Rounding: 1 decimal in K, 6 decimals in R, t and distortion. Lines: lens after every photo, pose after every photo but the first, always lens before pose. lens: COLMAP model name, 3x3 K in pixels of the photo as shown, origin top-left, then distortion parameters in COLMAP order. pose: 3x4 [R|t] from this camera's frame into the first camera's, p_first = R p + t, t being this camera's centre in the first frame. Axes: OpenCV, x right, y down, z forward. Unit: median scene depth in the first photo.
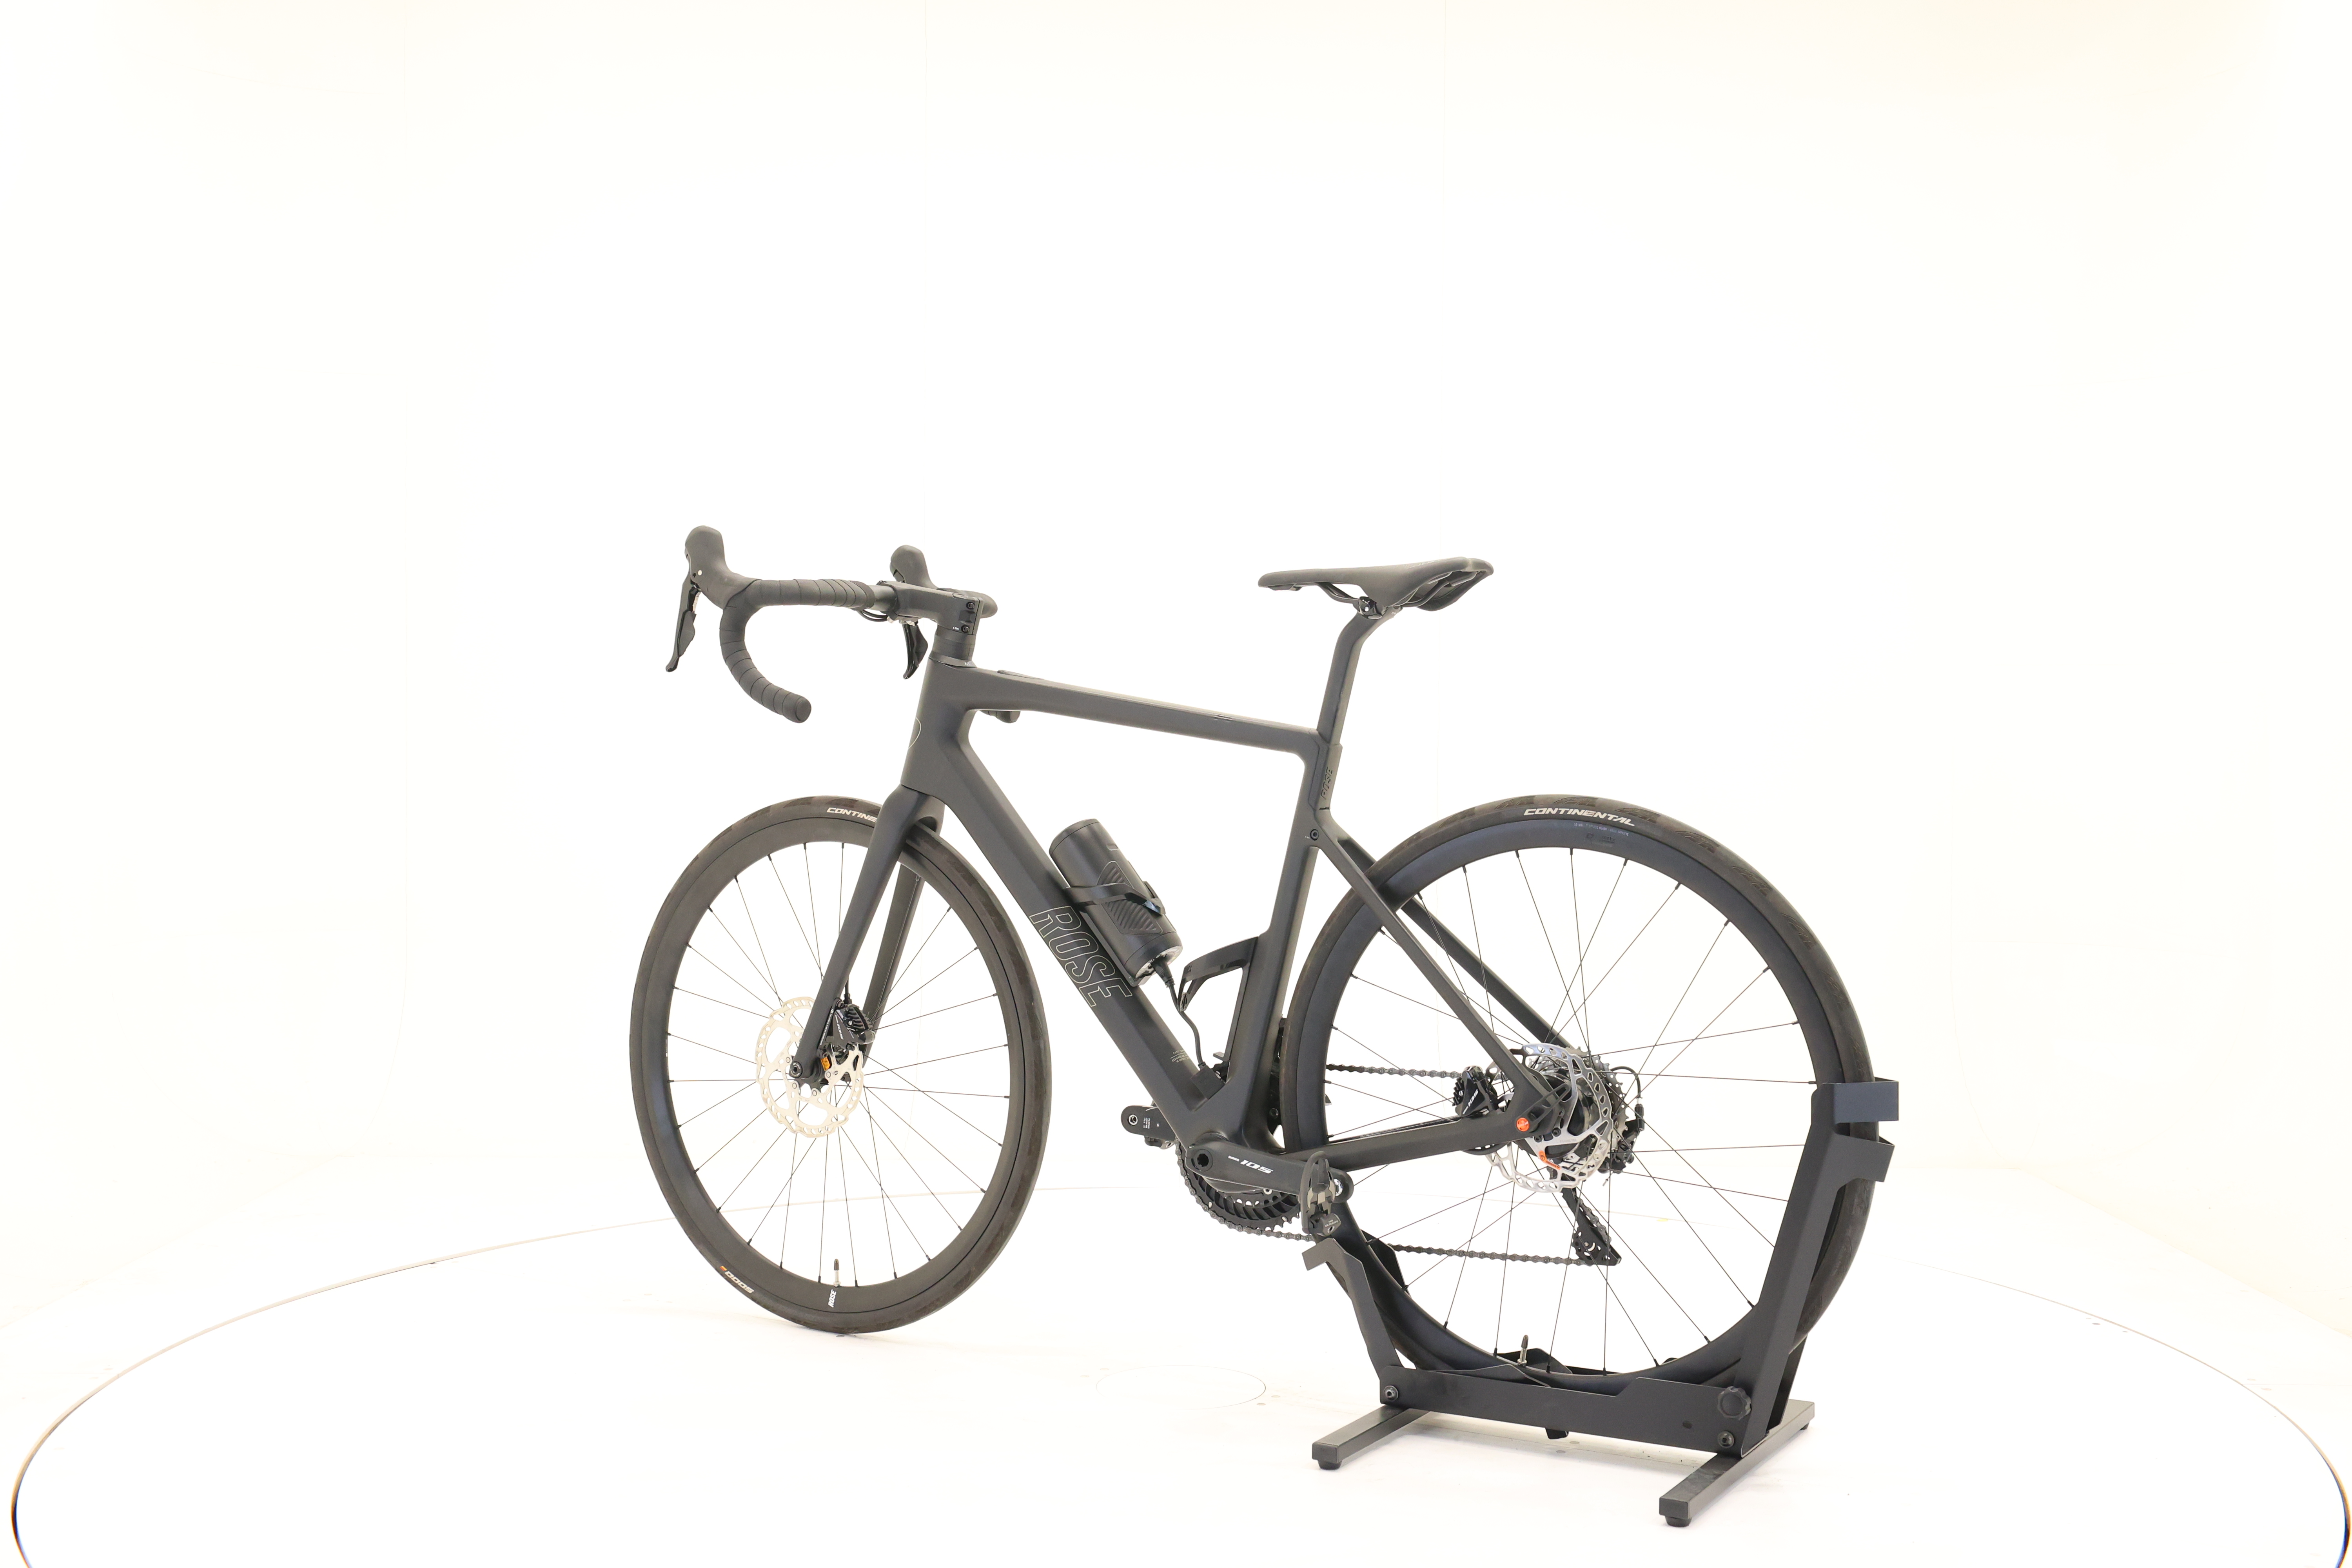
lens RADIAL K [[2527.2, 0, 1174.4], [0, 2527.2, 729.1], [0, 0, 1]] dist [-0.012603, -0.007092]
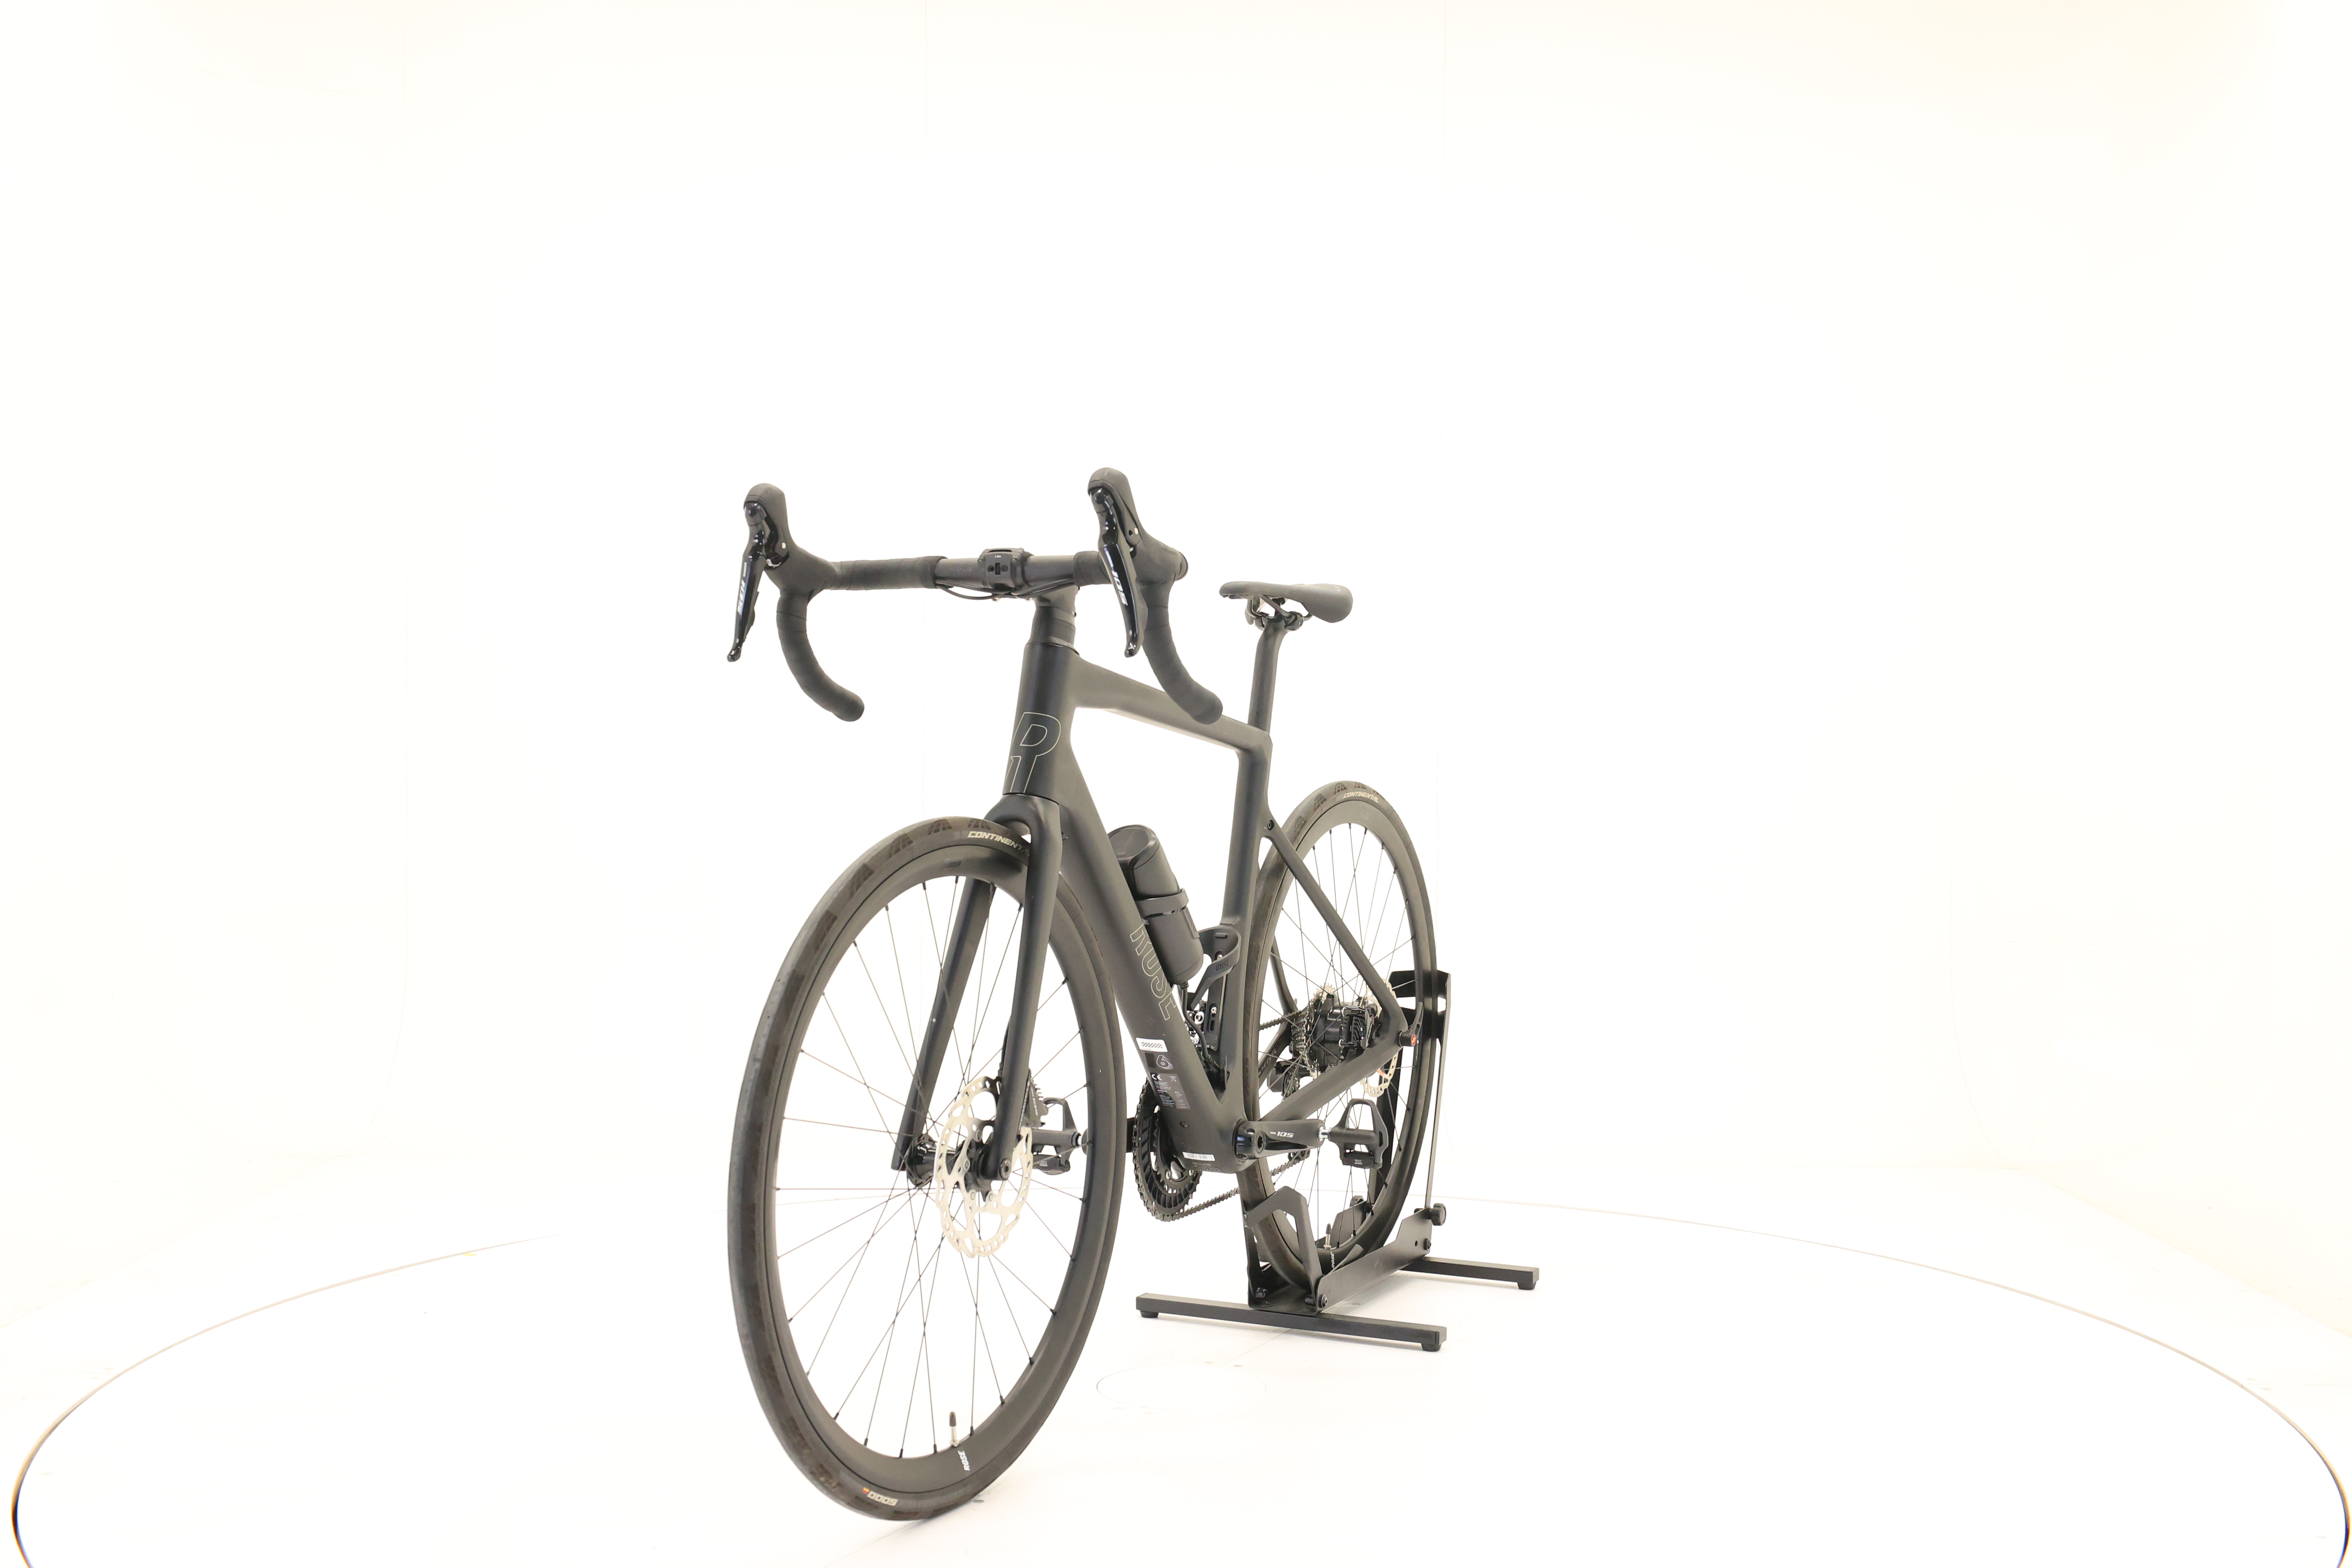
lens RADIAL K [[2527.2, 0, 1174.4], [0, 2527.2, 729.1], [0, 0, 1]] dist [-0.012603, -0.007092]
pose [[-0.072713, -0.004469, 0.997343, -1.030457], [-0.003258, 0.999986, 0.004243, -0.004399], [-0.997348, -0.002940, -0.072727, 1.115757]]
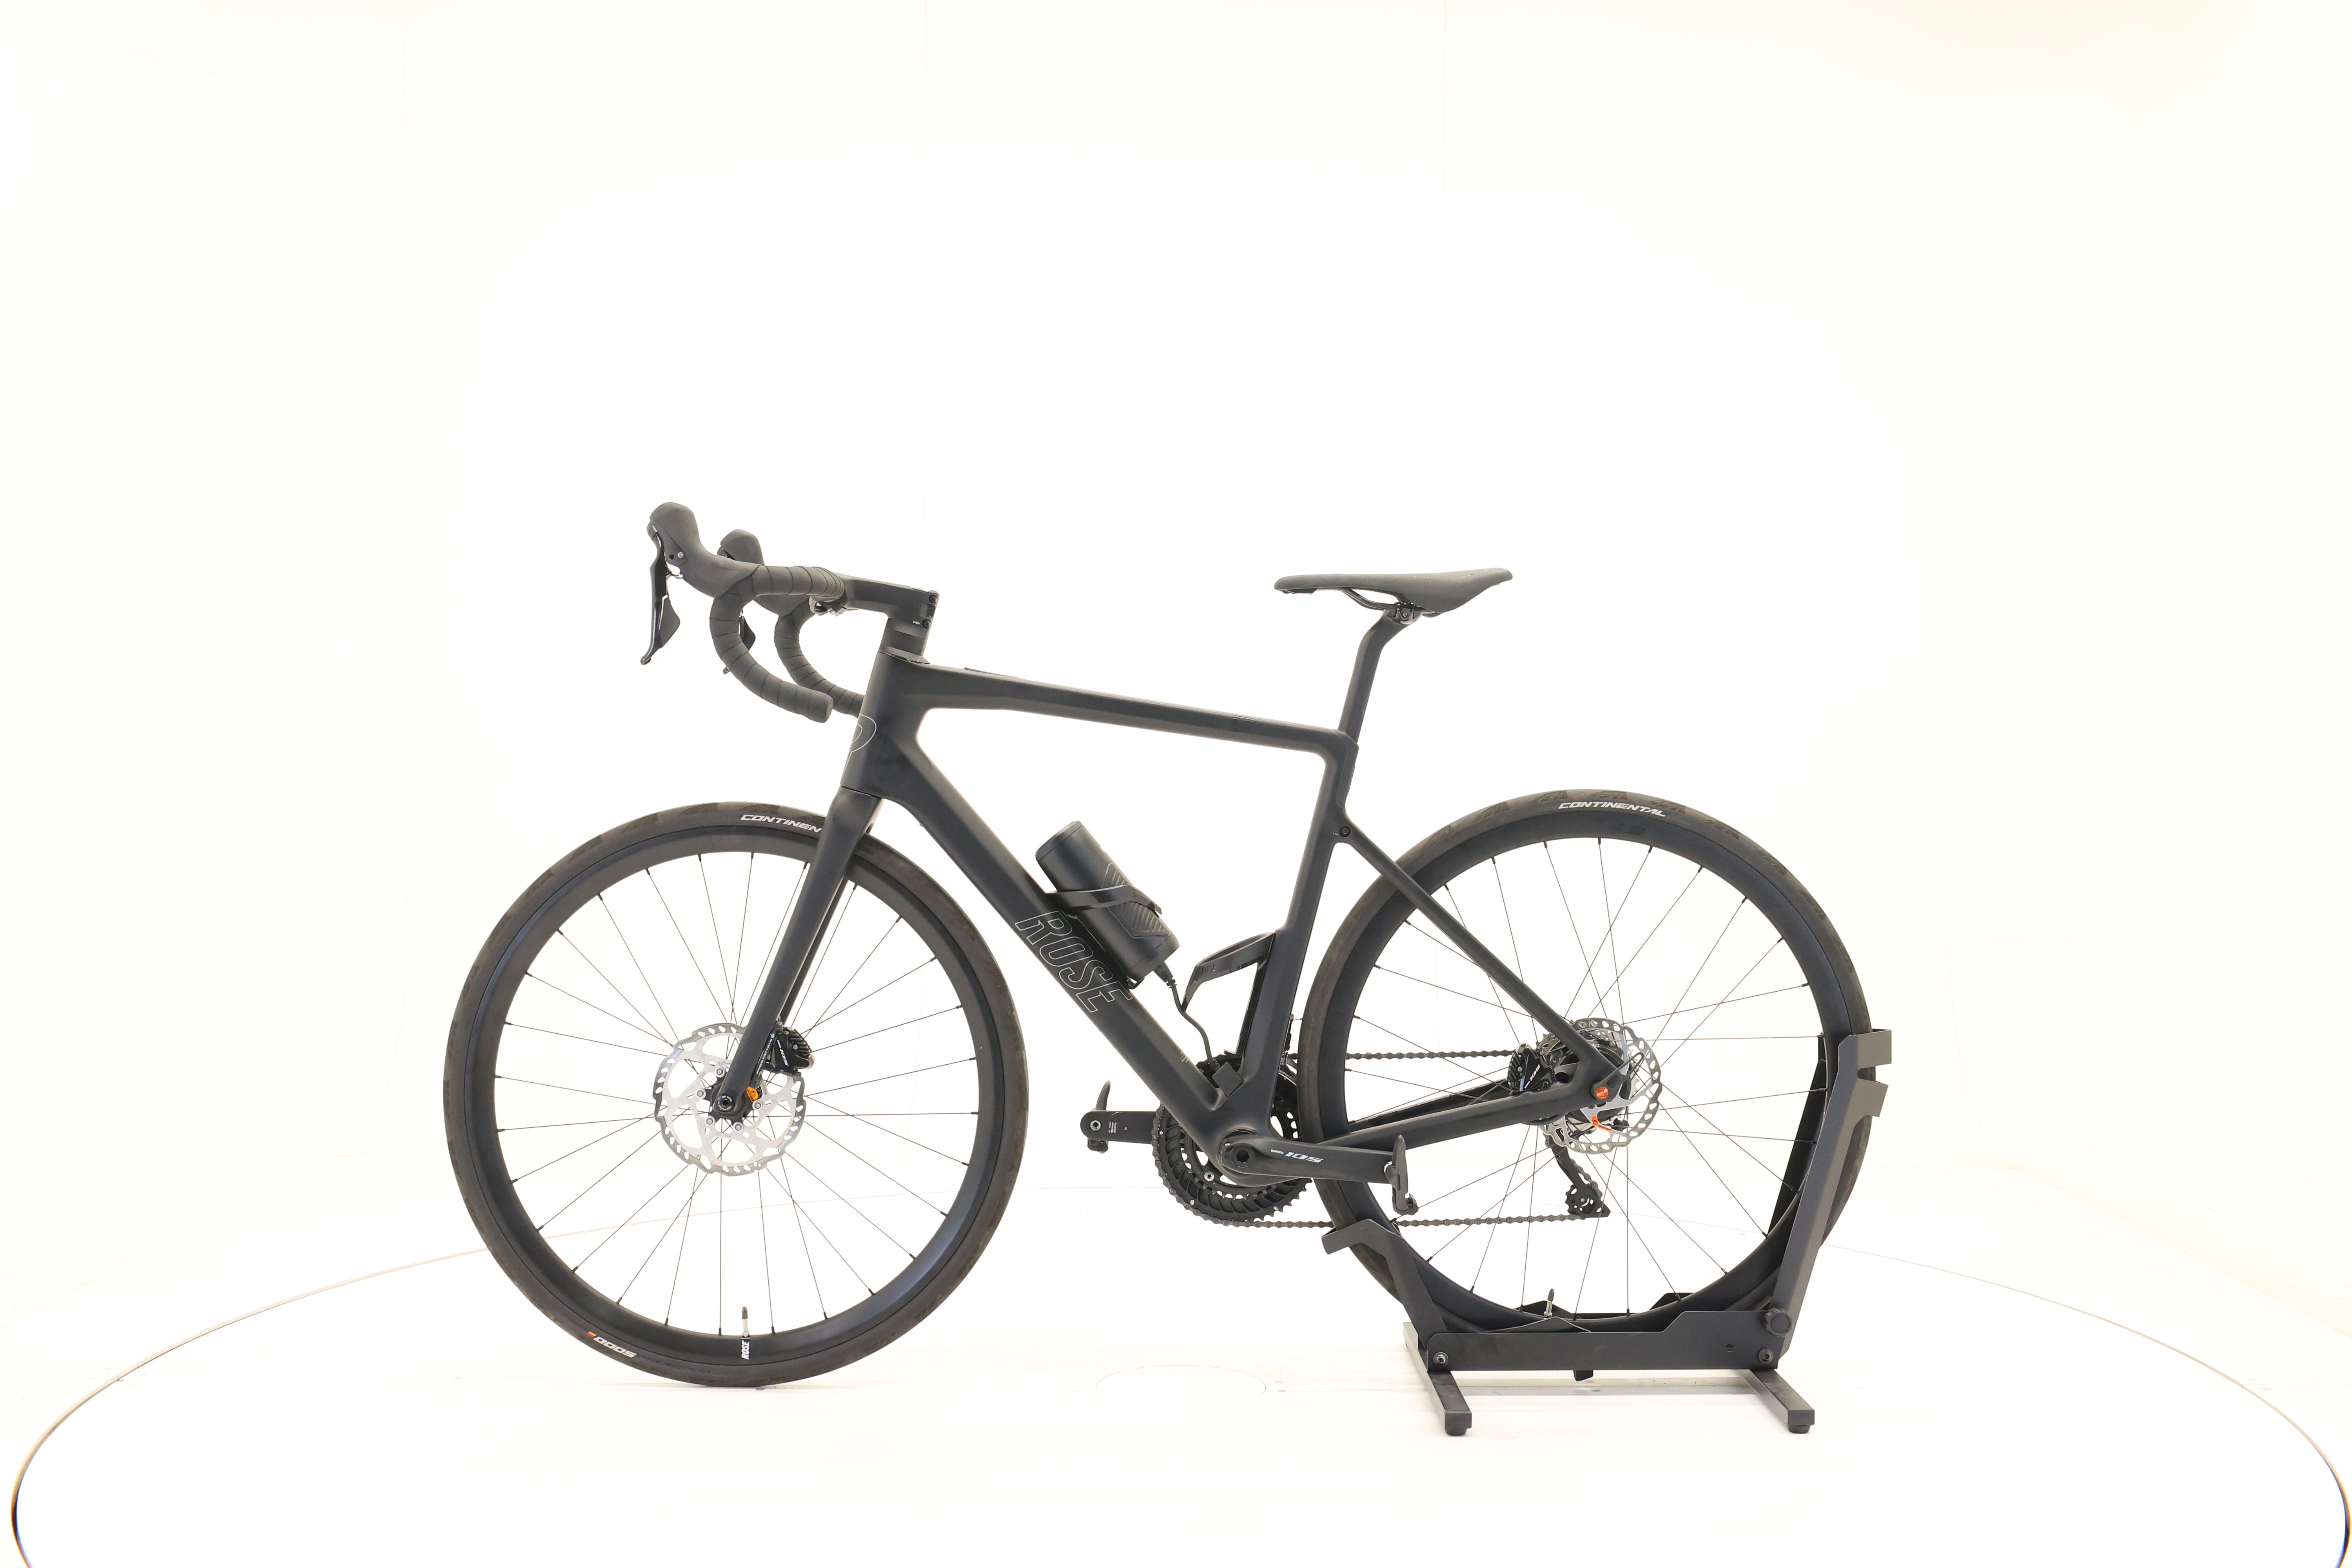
lens RADIAL K [[2527.2, 0, 1174.4], [0, 2527.2, 729.1], [0, 0, 1]] dist [-0.012603, -0.007092]
pose [[0.852558, -0.001200, 0.522631, -0.541181], [-0.000629, 0.999994, 0.003323, -0.003489], [-0.522632, -0.003162, 0.852553, 0.155066]]
